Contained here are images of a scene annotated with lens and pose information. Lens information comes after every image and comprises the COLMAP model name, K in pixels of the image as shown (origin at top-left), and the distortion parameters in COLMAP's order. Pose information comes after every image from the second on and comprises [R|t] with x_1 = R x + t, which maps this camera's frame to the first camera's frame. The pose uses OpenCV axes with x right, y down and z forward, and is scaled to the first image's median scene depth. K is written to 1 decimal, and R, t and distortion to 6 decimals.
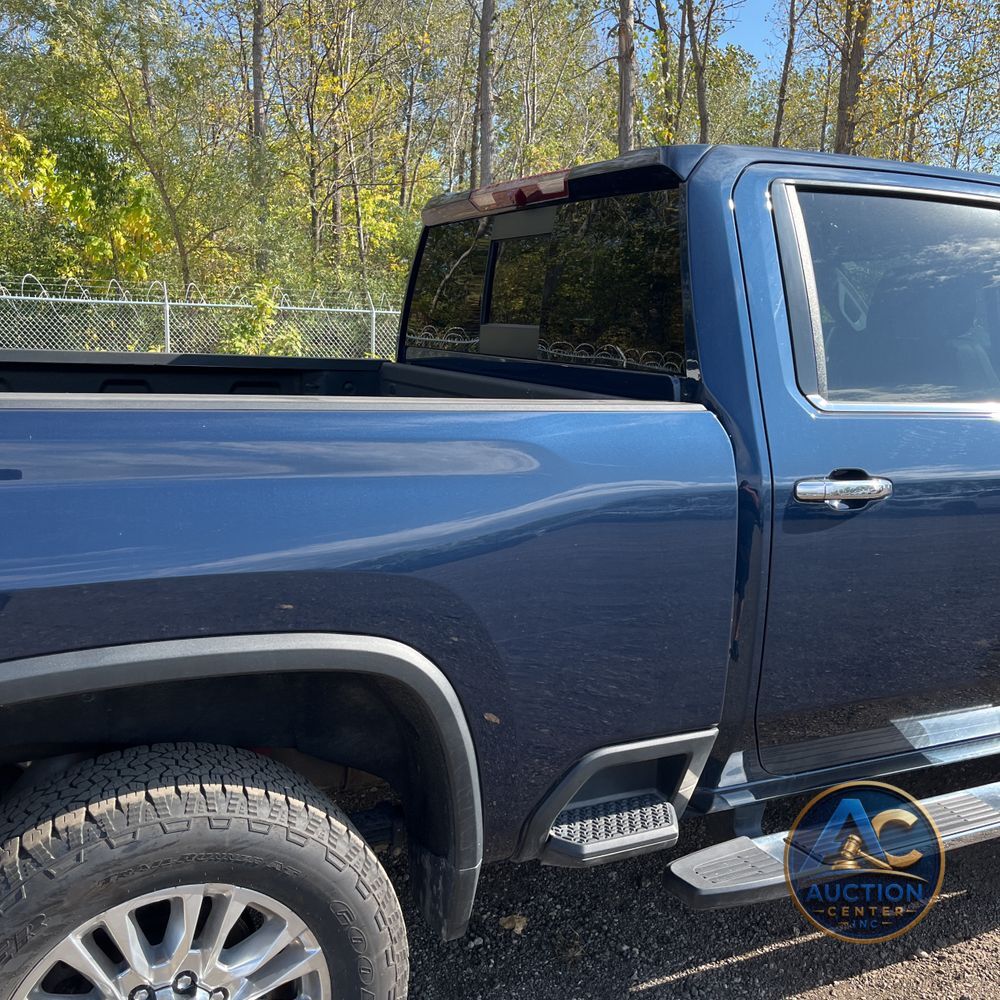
lens RADIAL K [[1026.1, 0, 520.6], [0, 1026.1, 496.4], [0, 0, 1]] dist [0.033710, -0.036918]
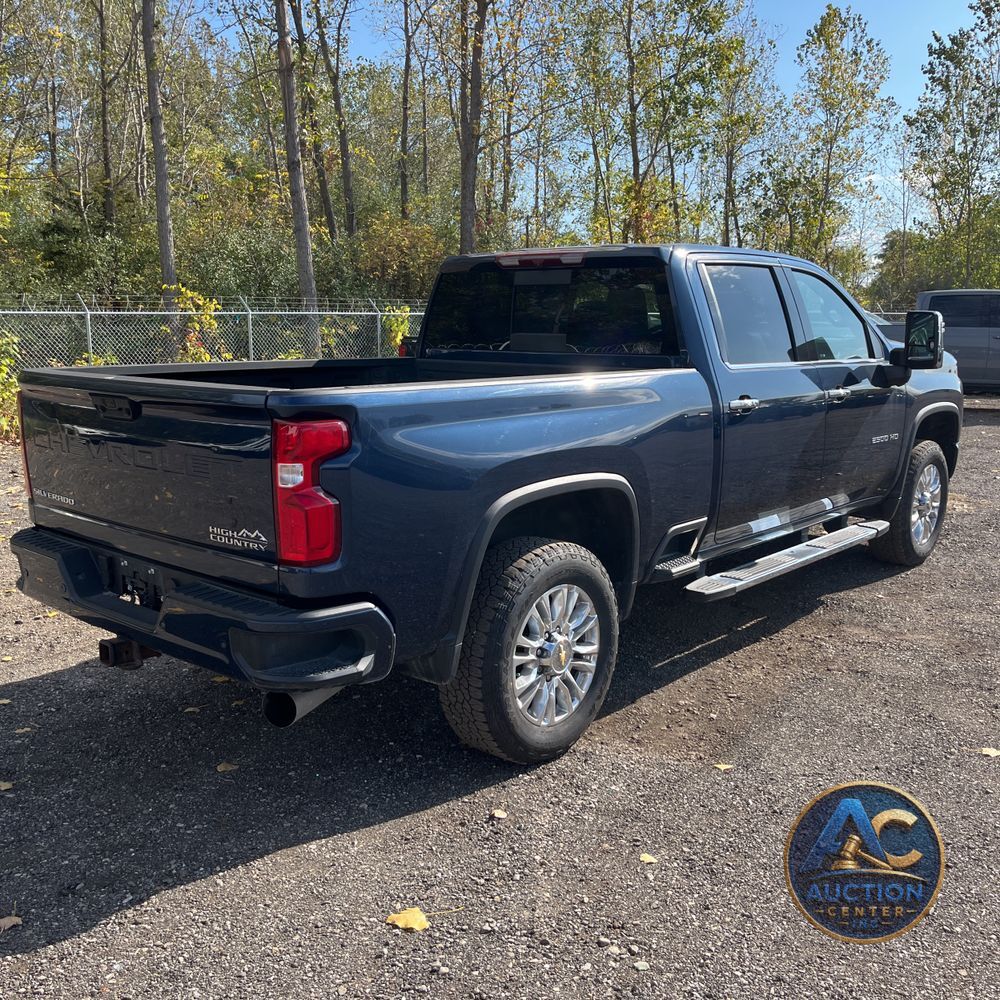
lens RADIAL K [[1026.1, 0, 520.6], [0, 1026.1, 496.4], [0, 0, 1]] dist [0.033710, -0.036918]
pose [[0.922307, -0.104313, 0.372113, -0.954456], [0.097663, 0.994542, 0.036732, 0.061973], [-0.373914, 0.002464, 0.927460, -0.850022]]
